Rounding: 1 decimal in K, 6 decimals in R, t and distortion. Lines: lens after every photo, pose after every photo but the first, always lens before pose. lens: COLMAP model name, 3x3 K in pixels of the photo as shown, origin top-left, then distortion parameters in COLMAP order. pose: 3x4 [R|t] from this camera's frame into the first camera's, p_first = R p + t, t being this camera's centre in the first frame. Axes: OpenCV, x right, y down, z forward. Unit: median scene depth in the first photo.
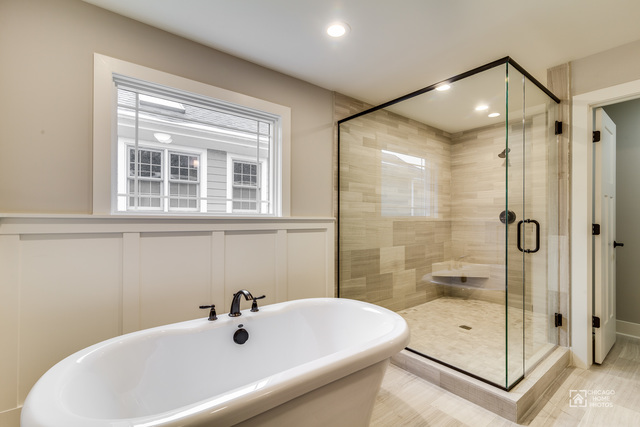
lens RADIAL K [[289.0, 0, 322.0], [0, 289.0, 219.5], [0, 0, 1]] dist [-0.000346, -0.000056]
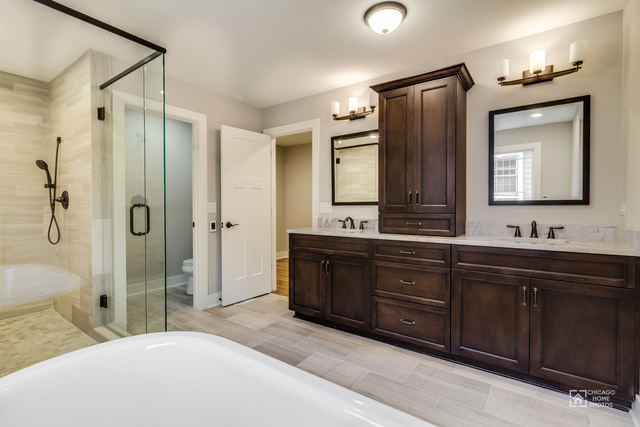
lens RADIAL K [[295.0, 0, 320.0], [0, 295.0, 213.5], [0, 0, 1]] dist [0.000048, -0.000976]
pose [[-0.288065, -0.021387, 0.957372, -0.411703], [-0.003284, 0.999767, 0.021346, 0.009425], [-0.957605, 0.003005, -0.288068, 0.576040]]
